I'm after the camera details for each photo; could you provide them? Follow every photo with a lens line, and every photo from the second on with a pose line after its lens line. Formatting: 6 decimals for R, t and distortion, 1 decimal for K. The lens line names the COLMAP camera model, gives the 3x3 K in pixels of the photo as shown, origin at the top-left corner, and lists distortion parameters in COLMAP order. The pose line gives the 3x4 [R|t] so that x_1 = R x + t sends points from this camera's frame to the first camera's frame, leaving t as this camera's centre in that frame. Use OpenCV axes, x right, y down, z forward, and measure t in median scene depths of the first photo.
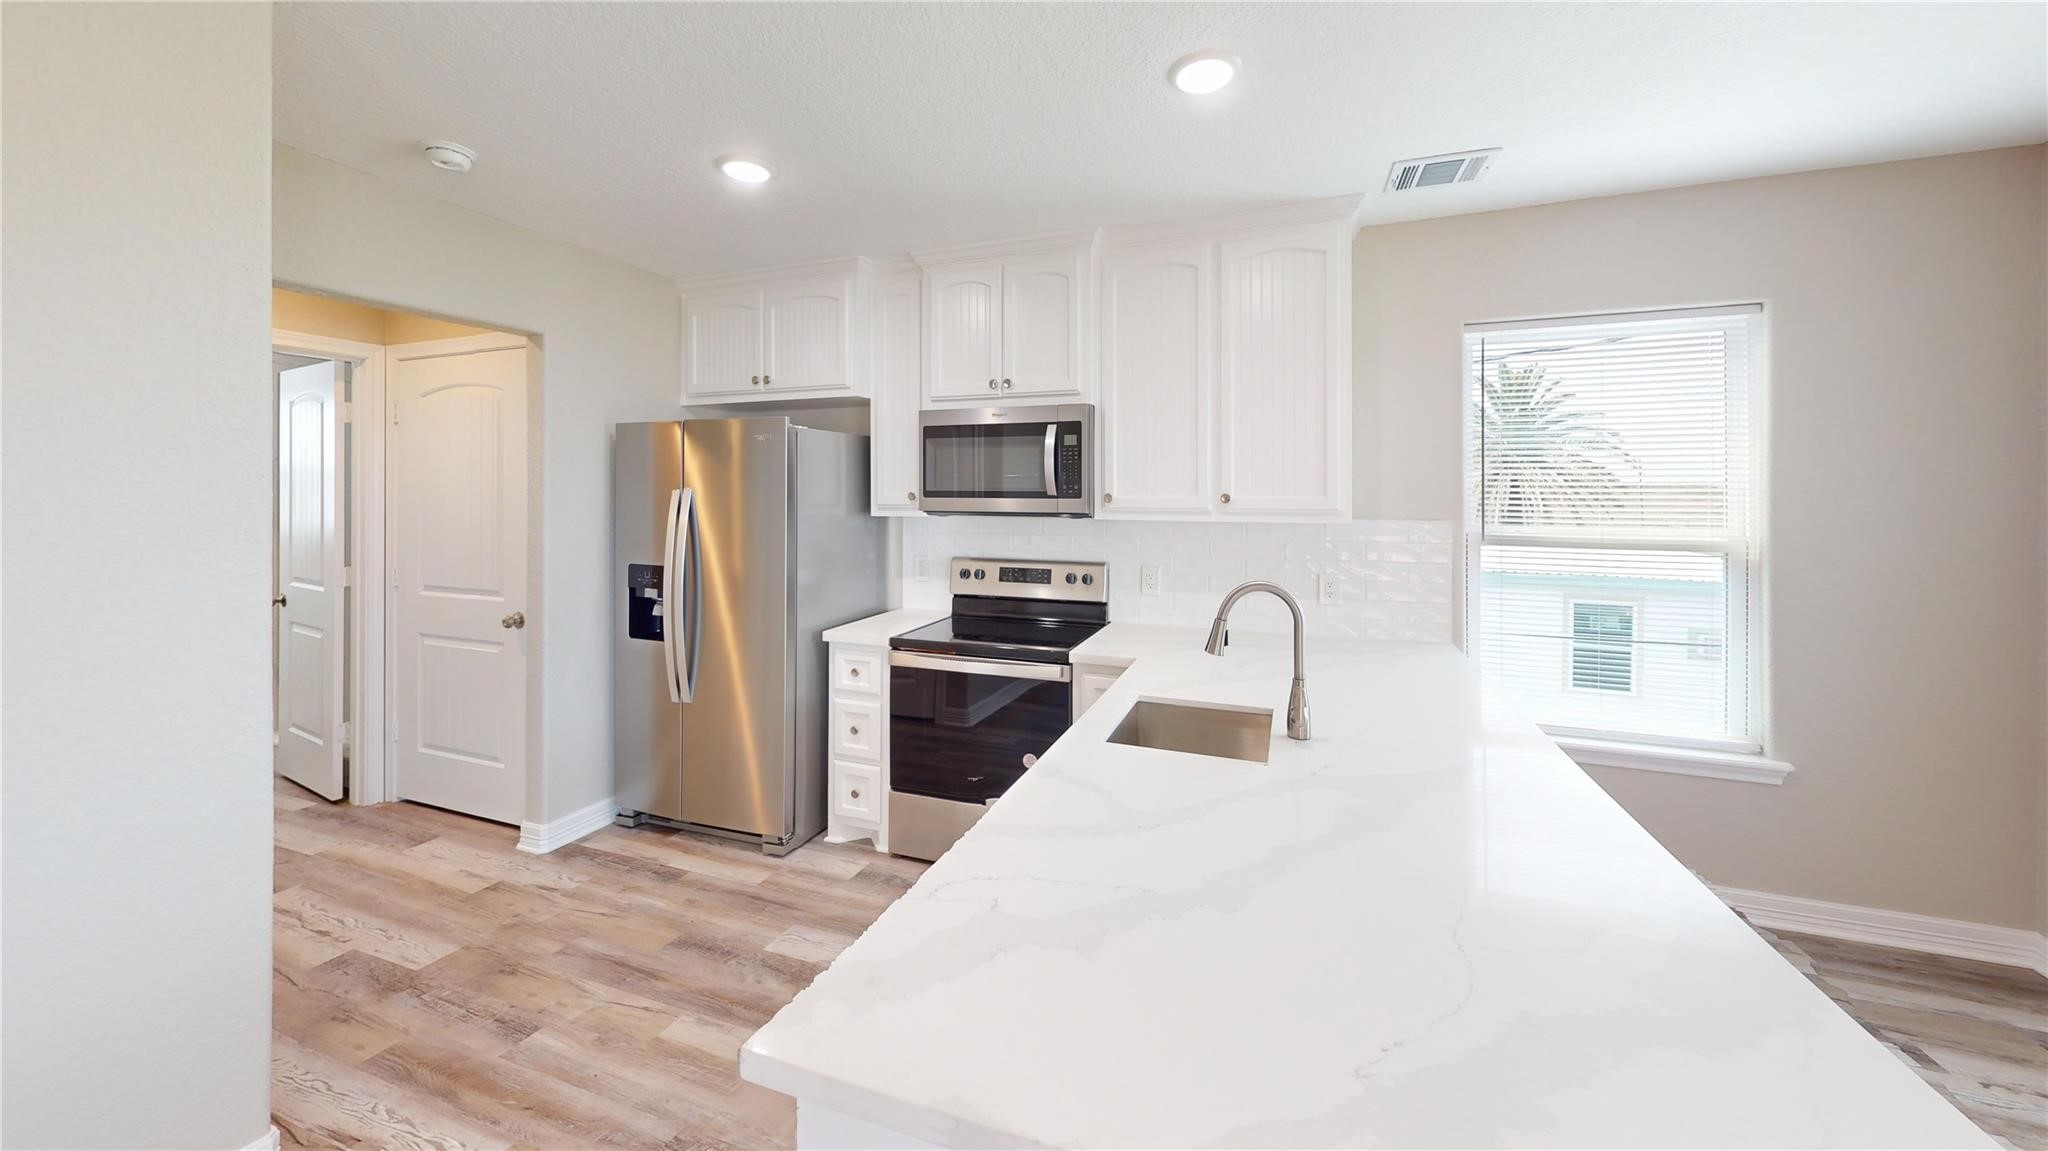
lens RADIAL K [[733.5, 0, 1071.9], [0, 733.5, 578.3], [0, 0, 1]] dist [0.000408, 0.000004]
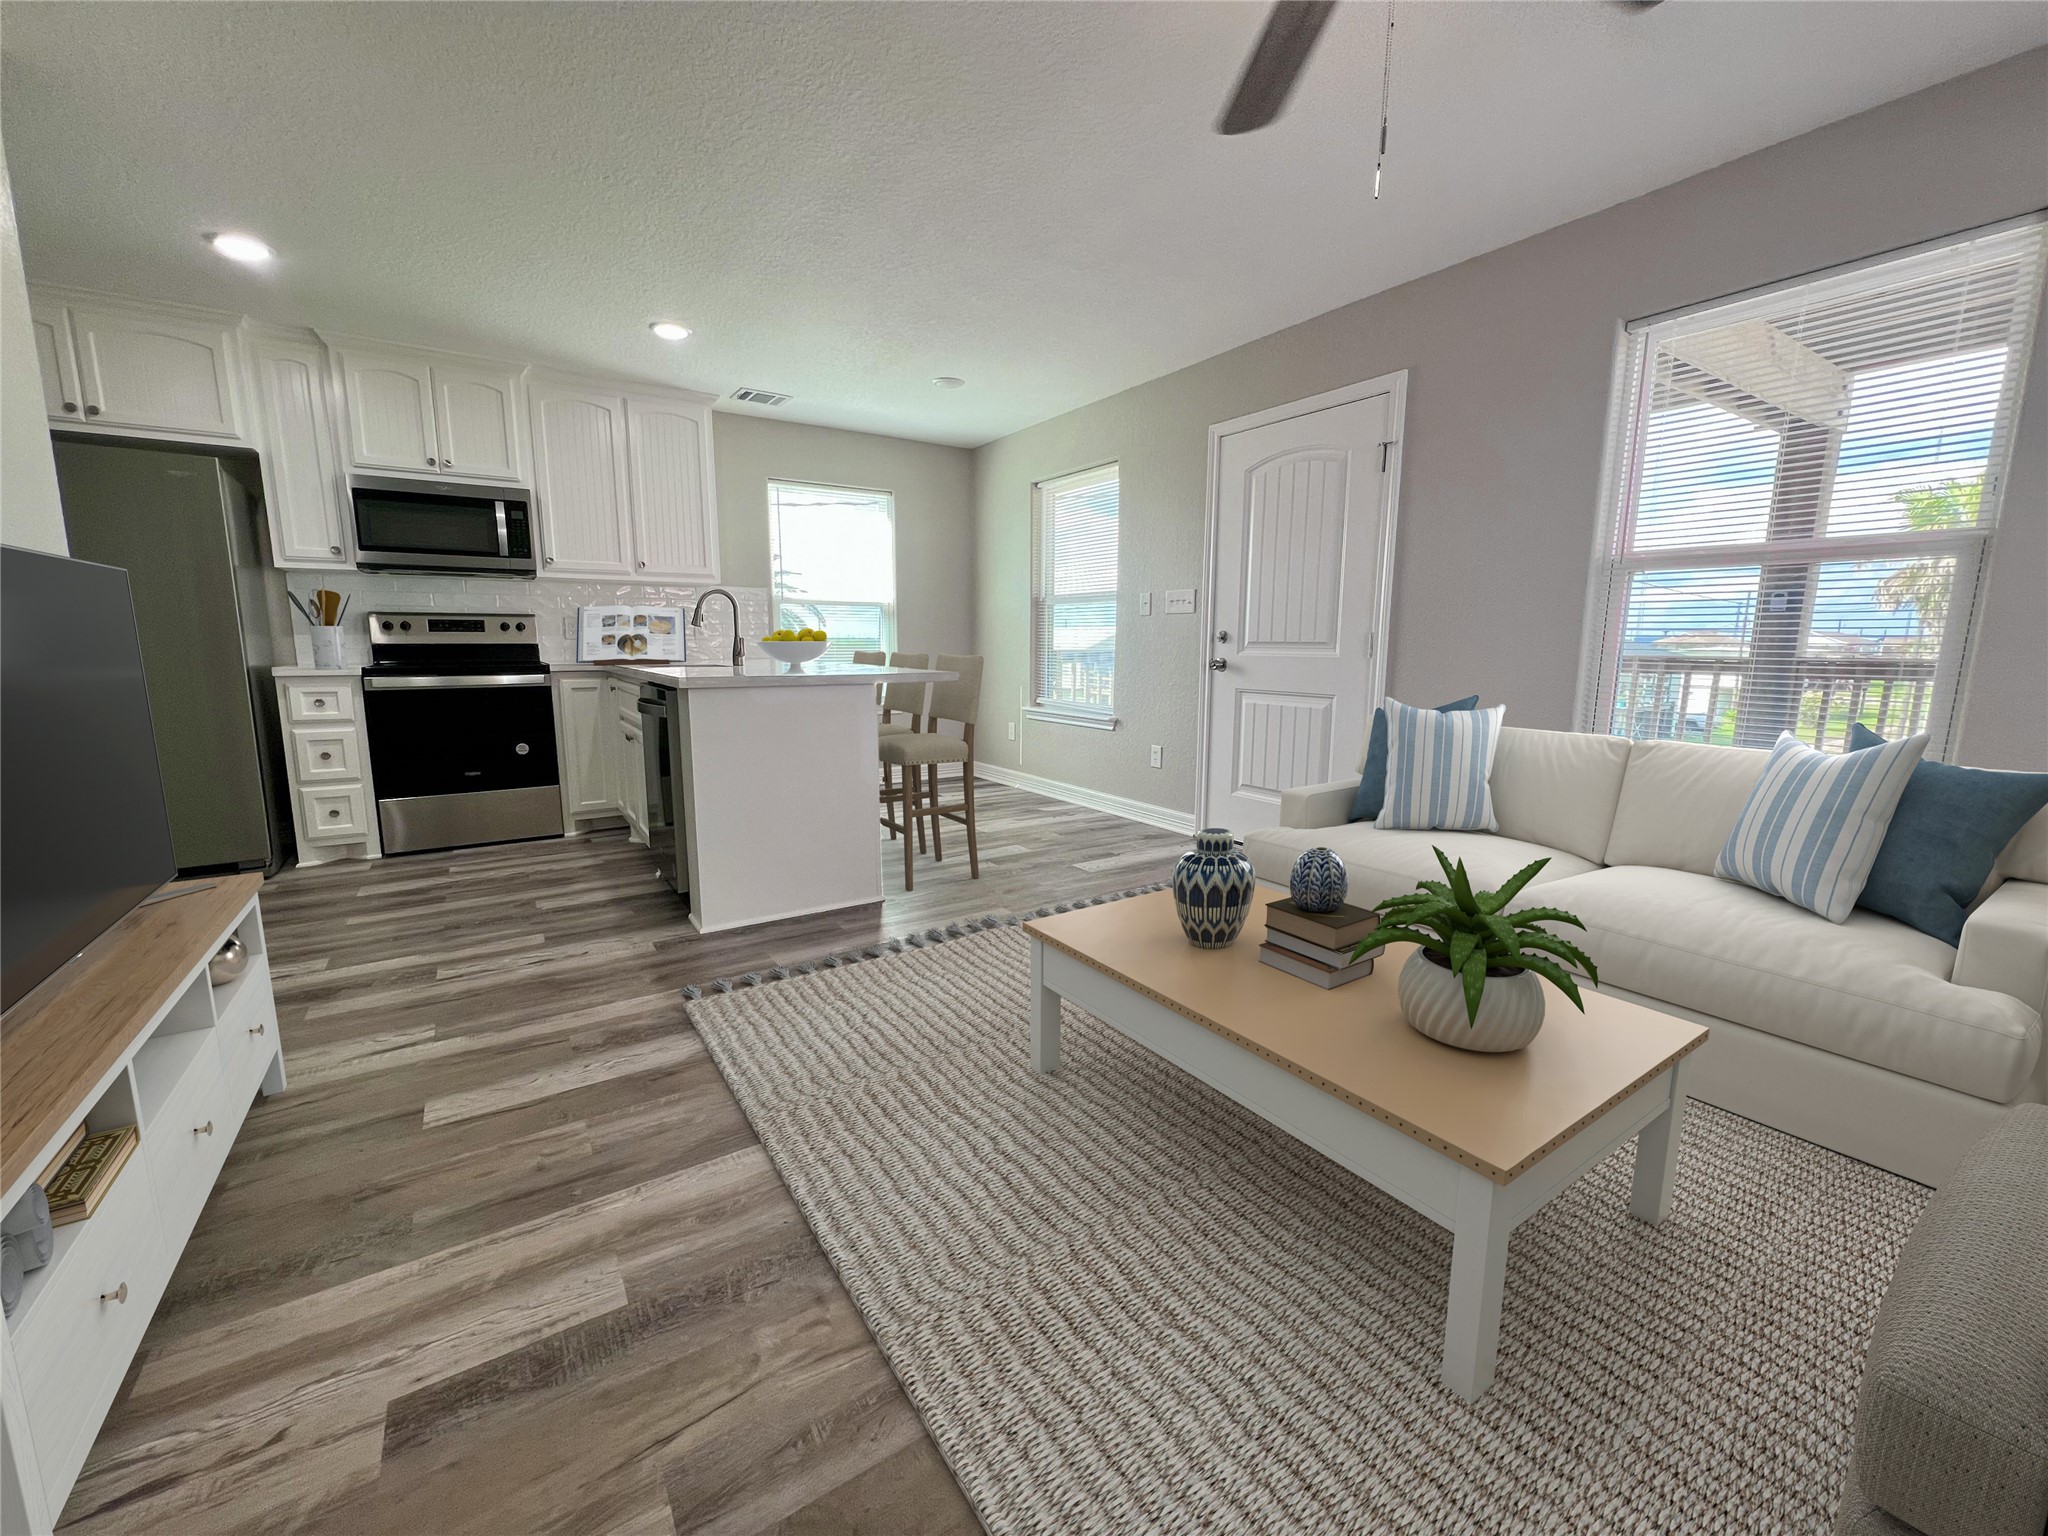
lens RADIAL K [[813.1, 0, 1024.0], [0, 813.1, 768.0], [0, 0, 1]] dist [-0.002755, -0.000012]
pose [[0.589169, -0.123531, 0.798511, -0.652063], [0.099167, 0.991828, 0.080269, 0.229129], [-0.801901, 0.031894, 0.596604, -0.586762]]
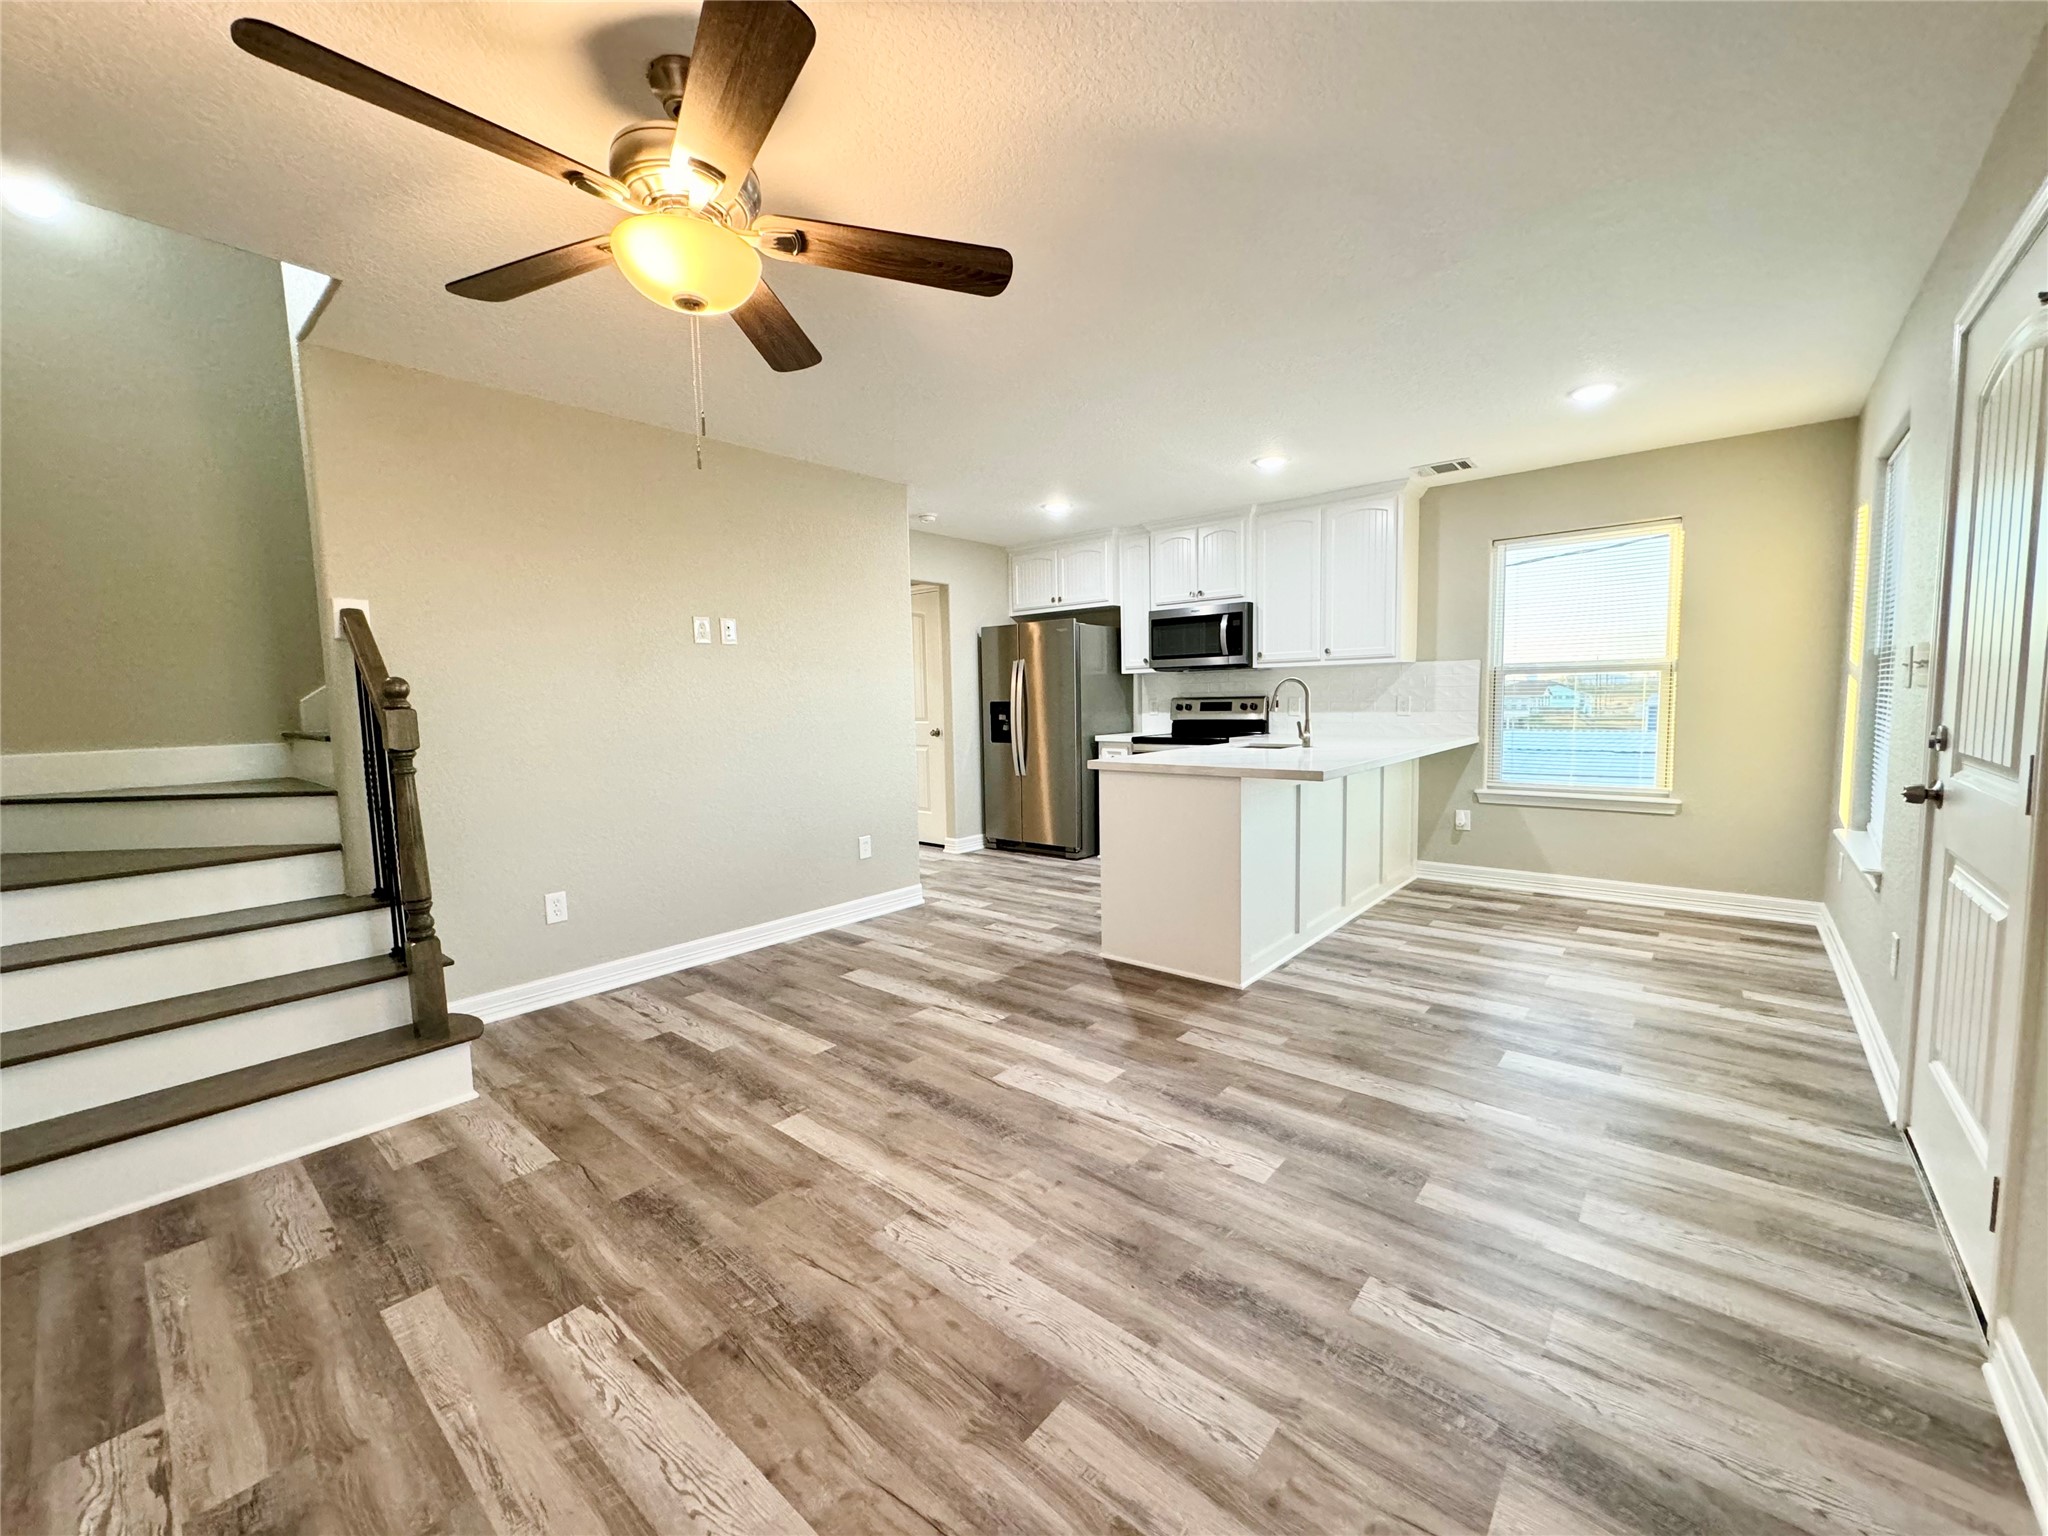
lens RADIAL K [[813.1, 0, 1024.0], [0, 813.1, 768.0], [0, 0, 1]] dist [-0.002755, -0.000012]
pose [[0.939021, 0.008276, -0.343759, 0.171790], [-0.020867, 0.999239, -0.032945, 0.216745], [0.343225, 0.038110, 0.938480, -0.920817]]
